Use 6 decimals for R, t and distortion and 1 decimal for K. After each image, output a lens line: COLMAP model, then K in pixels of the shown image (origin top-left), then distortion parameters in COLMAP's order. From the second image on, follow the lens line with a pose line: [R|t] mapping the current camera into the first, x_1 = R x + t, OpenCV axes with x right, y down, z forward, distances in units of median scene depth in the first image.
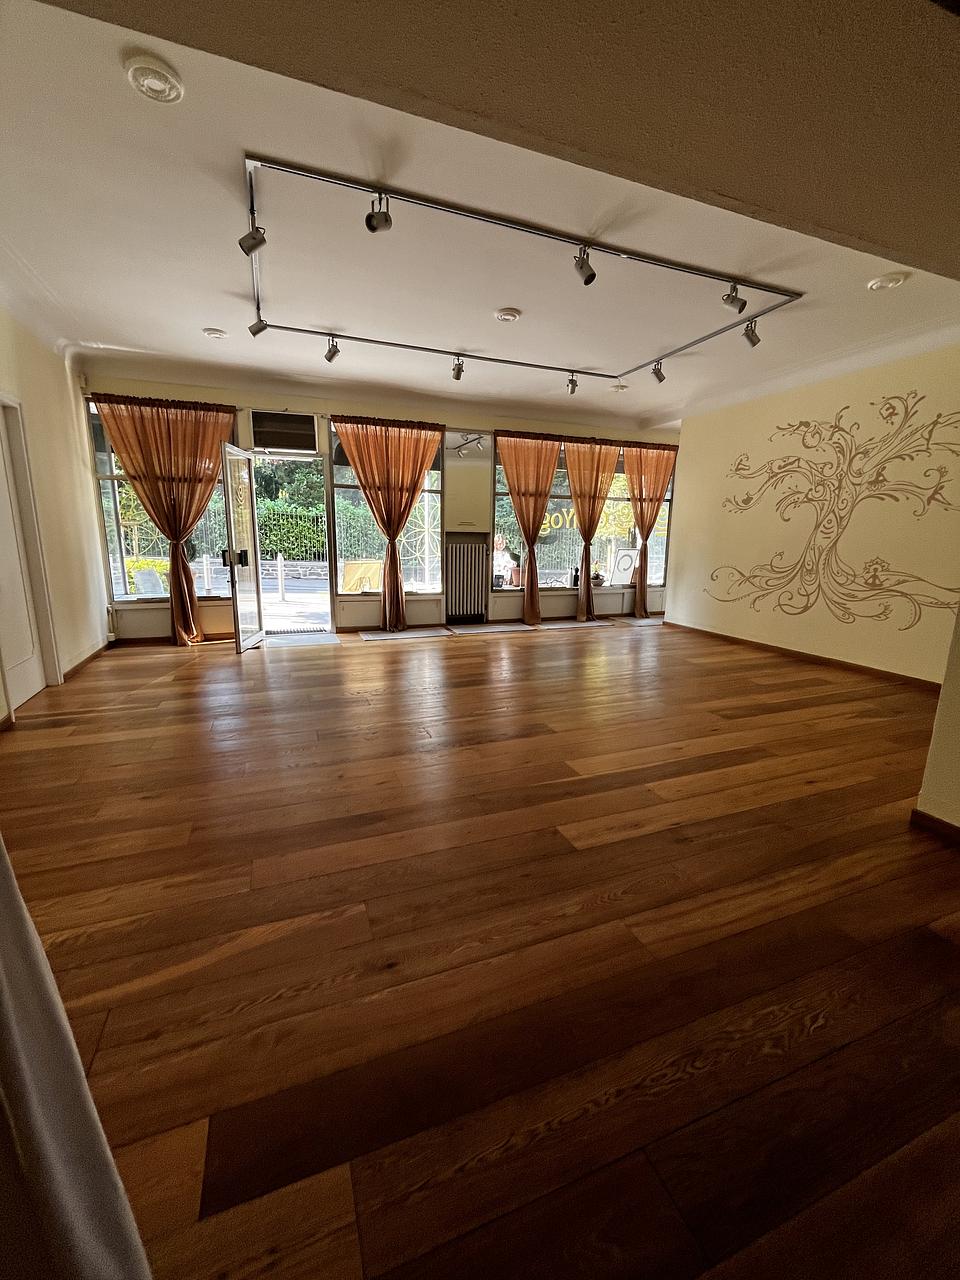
lens RADIAL K [[517.8, 0, 476.0], [0, 517.8, 635.4], [0, 0, 1]] dist [-0.002164, -0.000240]
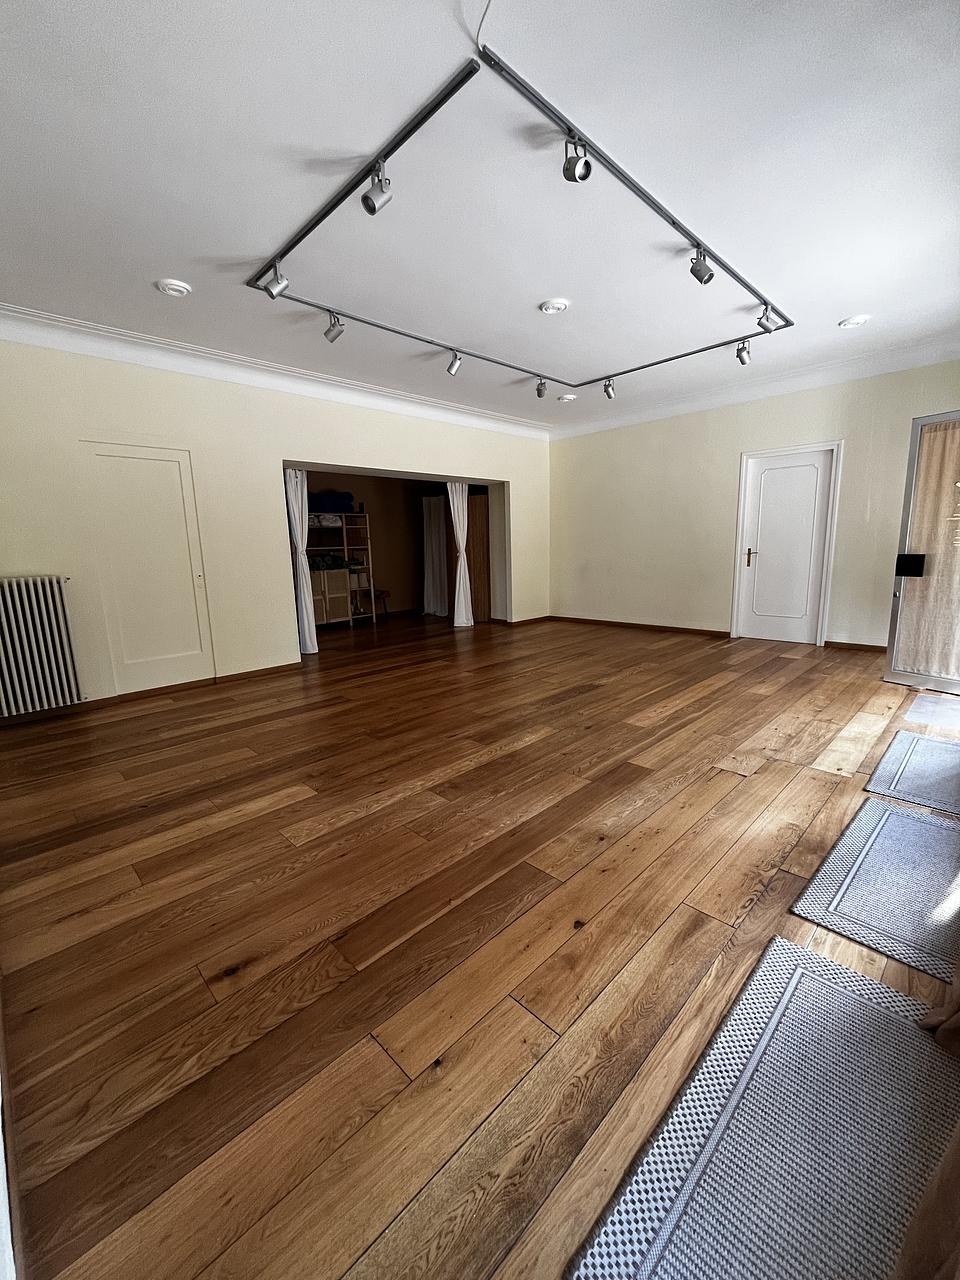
lens RADIAL K [[517.8, 0, 482.3], [0, 517.8, 637.2], [0, 0, 1]] dist [-0.002164, -0.000240]
pose [[-0.916080, 0.082223, -0.392475, 0.509847], [-0.061062, 0.938735, 0.339188, -0.314530], [0.396319, 0.334689, -0.854936, 1.667926]]
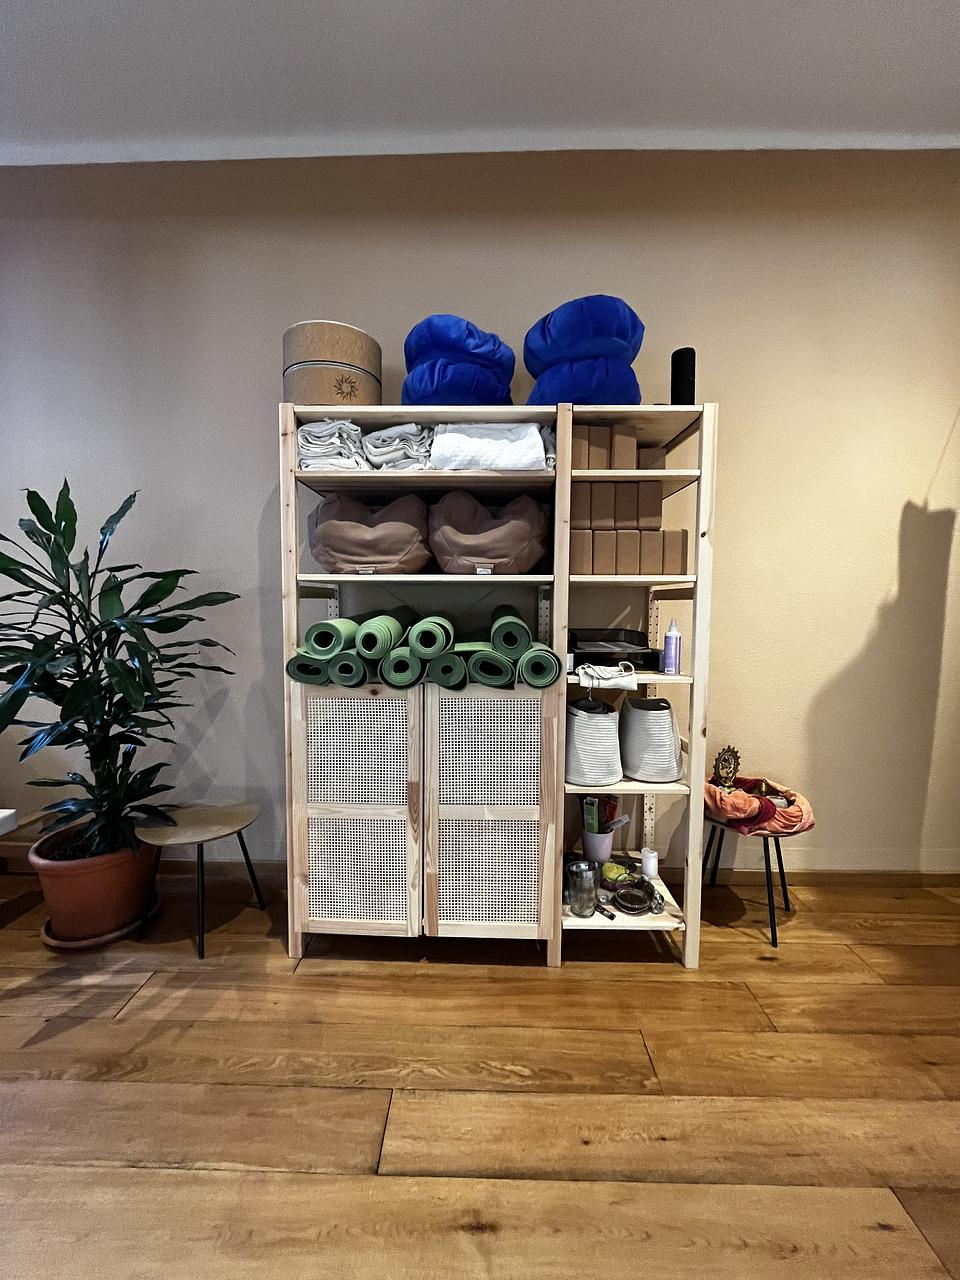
lens RADIAL K [[517.8, 0, 478.2], [0, 517.8, 631.4], [0, 0, 1]] dist [-0.002164, -0.000240]
pose [[-0.921848, -0.046548, 0.384747, 0.133872], [0.055044, 0.966971, 0.248872, -0.028136], [-0.383624, 0.250601, -0.888838, 0.201819]]
